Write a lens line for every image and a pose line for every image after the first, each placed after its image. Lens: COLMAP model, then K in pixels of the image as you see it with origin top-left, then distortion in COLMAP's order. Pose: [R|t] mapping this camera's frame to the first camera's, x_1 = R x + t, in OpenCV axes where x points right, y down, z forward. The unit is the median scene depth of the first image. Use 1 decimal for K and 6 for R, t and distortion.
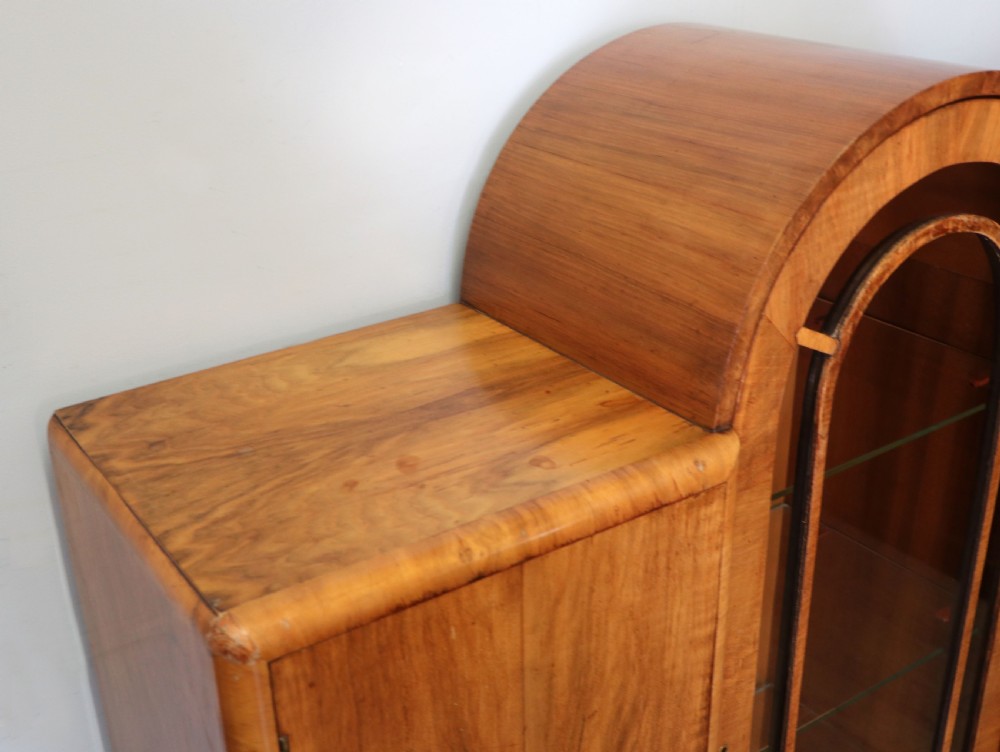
lens RADIAL K [[1220.9, 0, 430.7], [0, 1220.9, 393.6], [0, 0, 1]] dist [-0.068551, 0.000000]
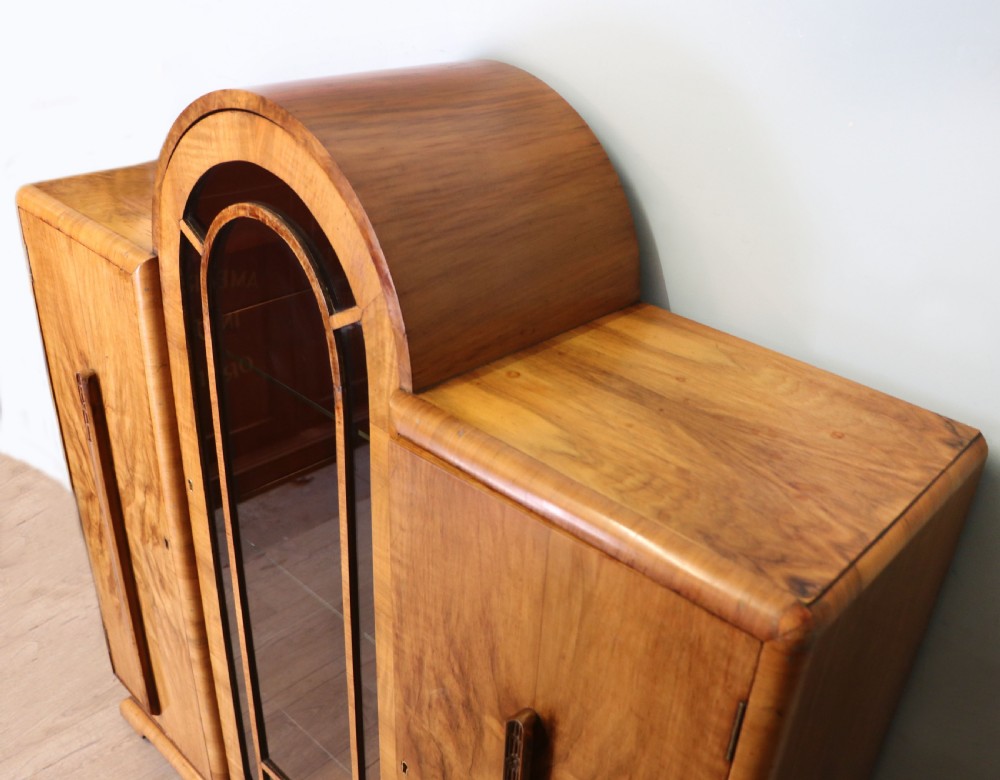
lens RADIAL K [[944.3, 0, 506.1], [0, 944.3, 413.0], [0, 0, 1]] dist [-0.149265, 0.000000]
pose [[0.248879, 0.522715, -0.815370, 1.500329], [-0.472584, 0.800381, 0.368857, -0.487183], [0.845413, 0.293530, 0.446225, 0.917502]]
